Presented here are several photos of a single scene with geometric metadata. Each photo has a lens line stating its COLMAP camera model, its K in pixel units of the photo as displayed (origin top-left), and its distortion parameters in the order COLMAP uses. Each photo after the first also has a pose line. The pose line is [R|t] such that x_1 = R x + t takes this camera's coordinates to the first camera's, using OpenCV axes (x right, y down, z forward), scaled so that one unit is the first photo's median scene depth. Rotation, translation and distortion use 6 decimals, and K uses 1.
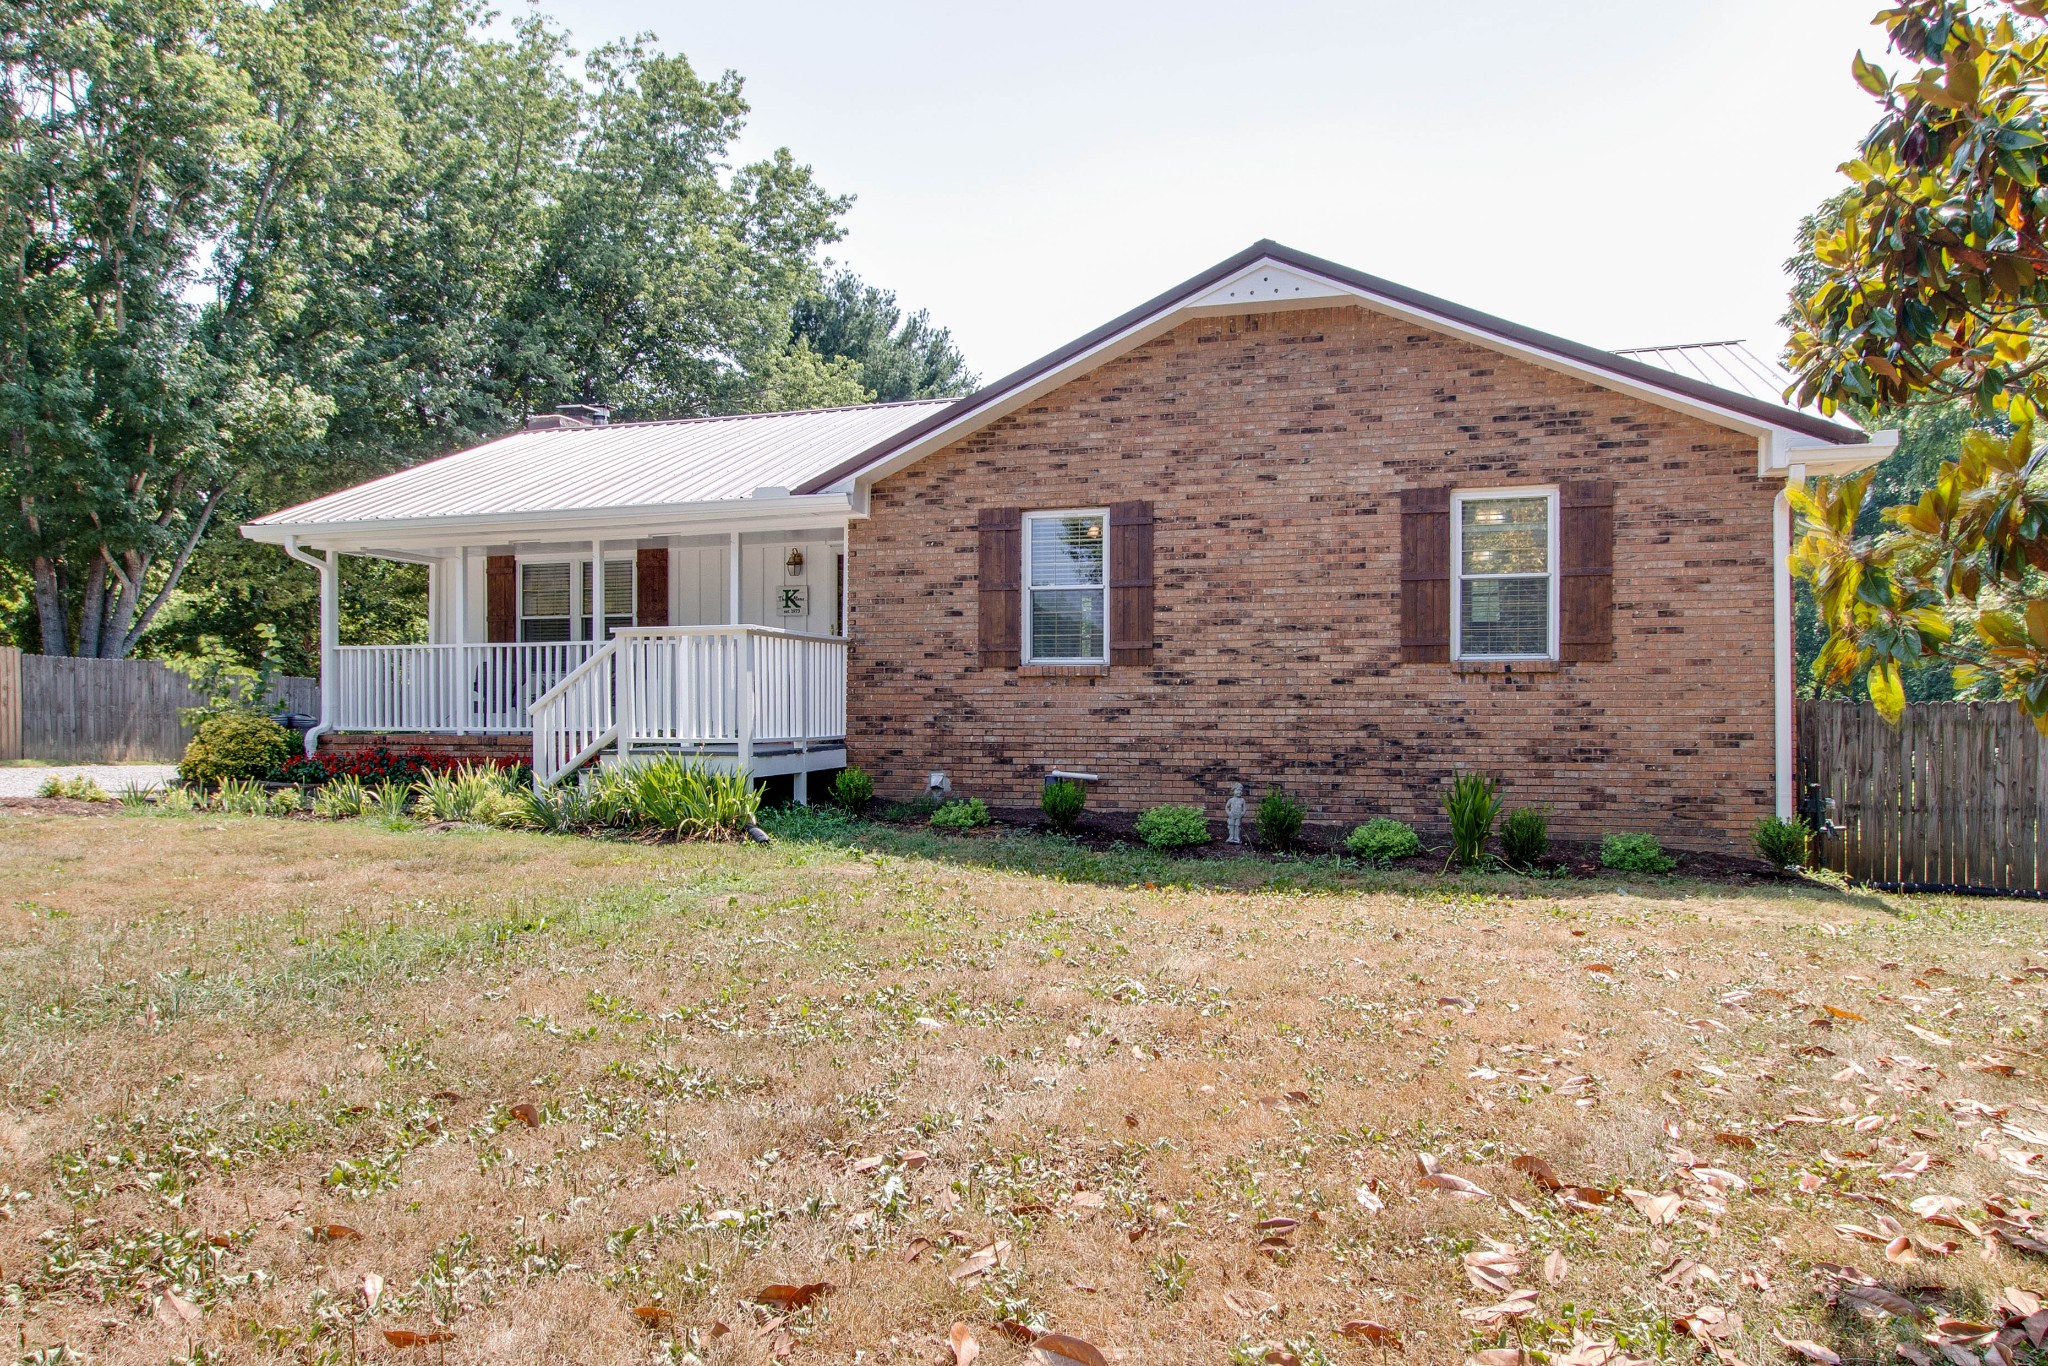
lens RADIAL K [[932.7, 0, 1014.6], [0, 932.7, 689.2], [0, 0, 1]] dist [-0.007004, 0.000616]
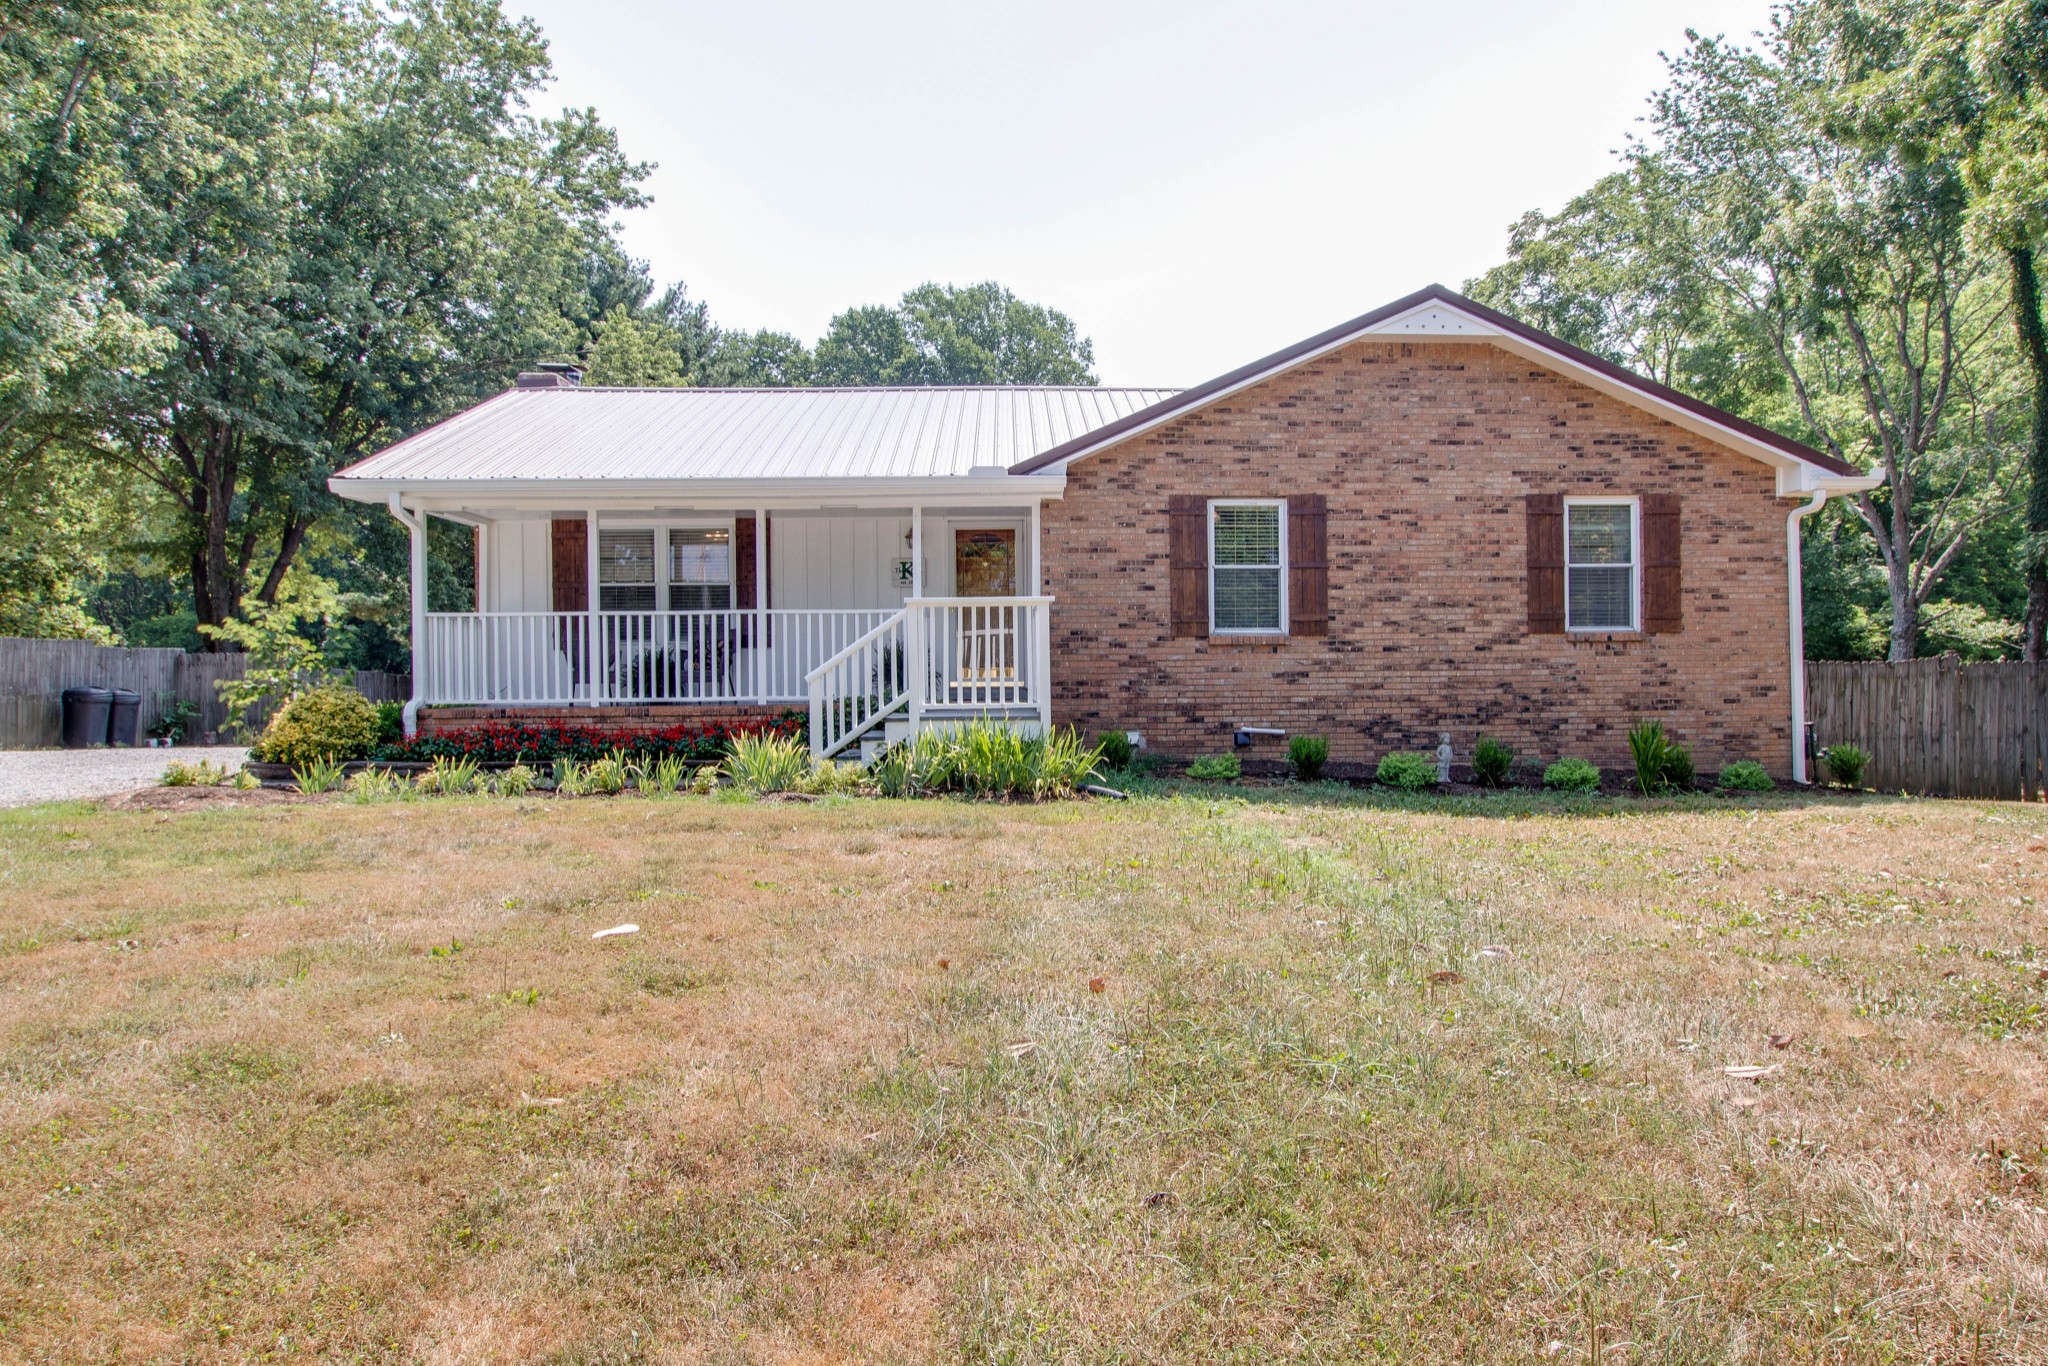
lens RADIAL K [[877.6, 0, 1023.8], [0, 877.6, 654.0], [0, 0, 1]] dist [-0.005556, -0.000075]
pose [[0.970958, -0.003431, 0.239225, -0.495975], [0.004742, 0.999977, -0.004905, 0.001752], [-0.239203, 0.005897, 0.970952, 0.022991]]
